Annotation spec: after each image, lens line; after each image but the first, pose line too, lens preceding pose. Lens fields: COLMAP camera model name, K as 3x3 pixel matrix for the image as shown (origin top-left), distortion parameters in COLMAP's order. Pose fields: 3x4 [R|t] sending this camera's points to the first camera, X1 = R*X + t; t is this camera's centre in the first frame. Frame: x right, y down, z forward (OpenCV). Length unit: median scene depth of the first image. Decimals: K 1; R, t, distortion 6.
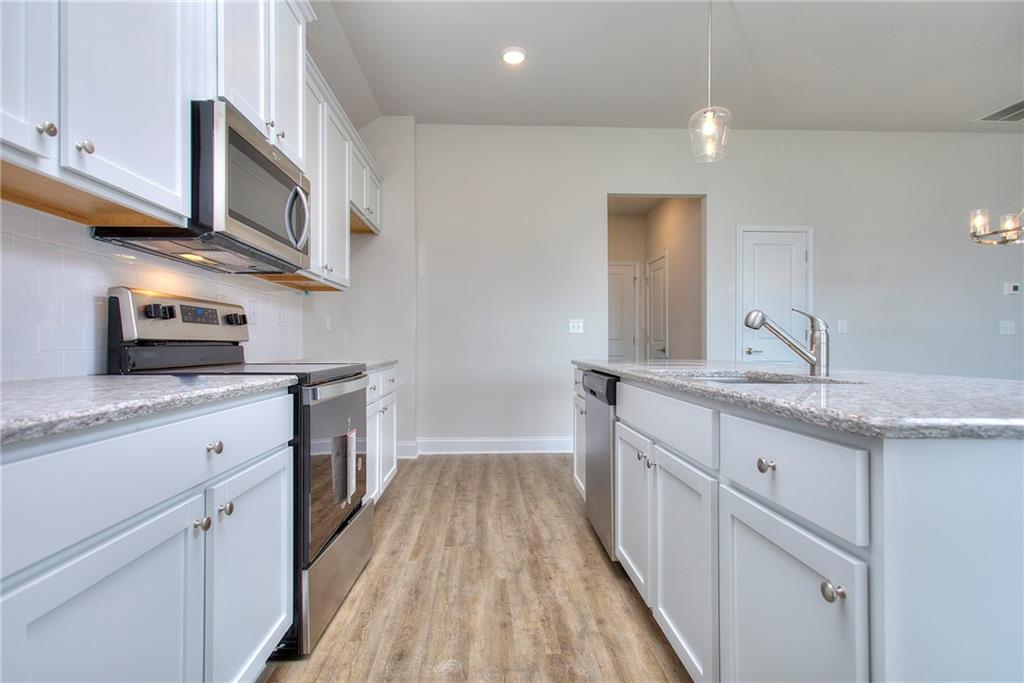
lens RADIAL K [[499.9, 0, 504.9], [0, 499.9, 343.3], [0, 0, 1]] dist [-0.001304, -0.000221]
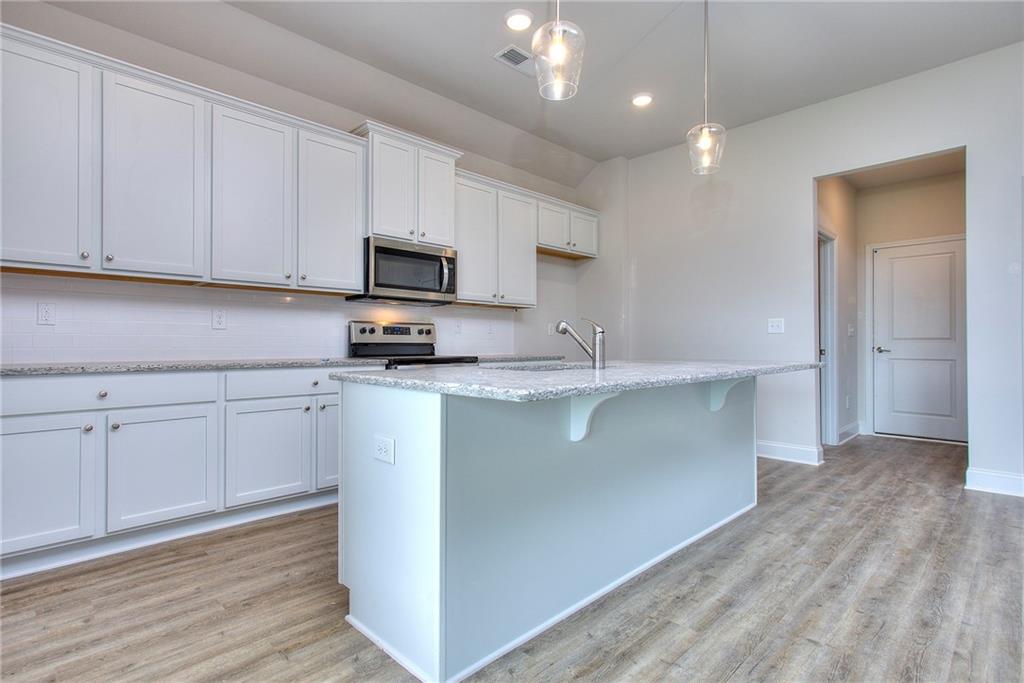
lens RADIAL K [[499.9, 0, 504.9], [0, 499.9, 343.3], [0, 0, 1]] dist [-0.001304, -0.000221]
pose [[0.679042, -0.004919, -0.734083, 1.205248], [0.003021, 0.999988, -0.003906, 0.005175], [0.734093, 0.000434, 0.679049, -0.065193]]
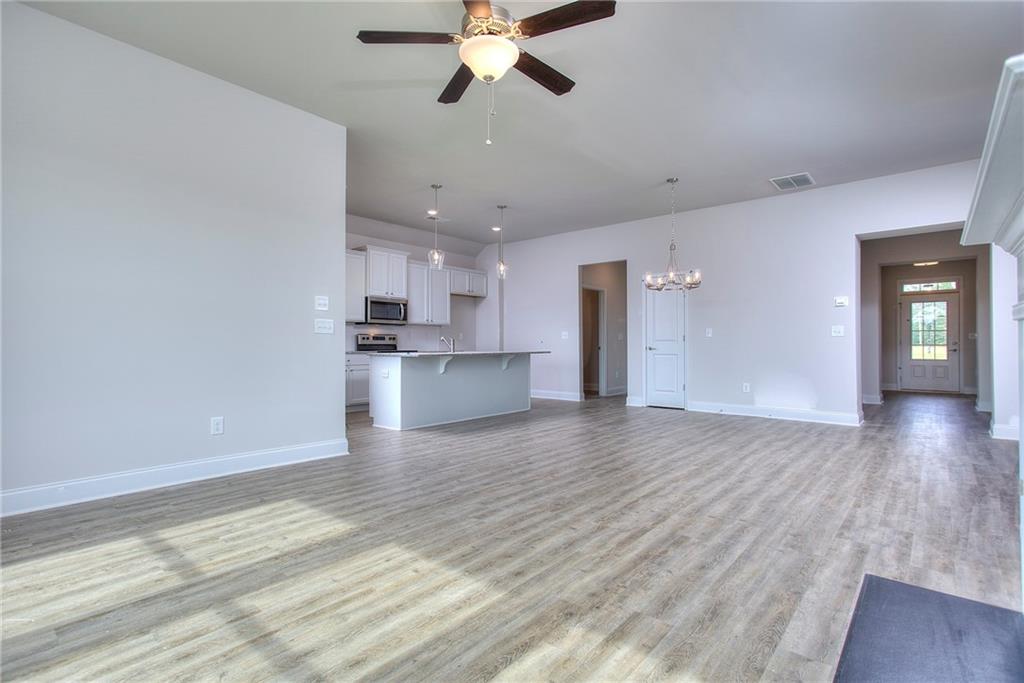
lens RADIAL K [[499.9, 0, 504.9], [0, 499.9, 343.3], [0, 0, 1]] dist [-0.001304, -0.000221]
pose [[0.741648, -0.012138, -0.670679, 3.111635], [0.004796, 0.999907, -0.012793, 0.047861], [0.670772, 0.006272, 0.741637, -1.477007]]
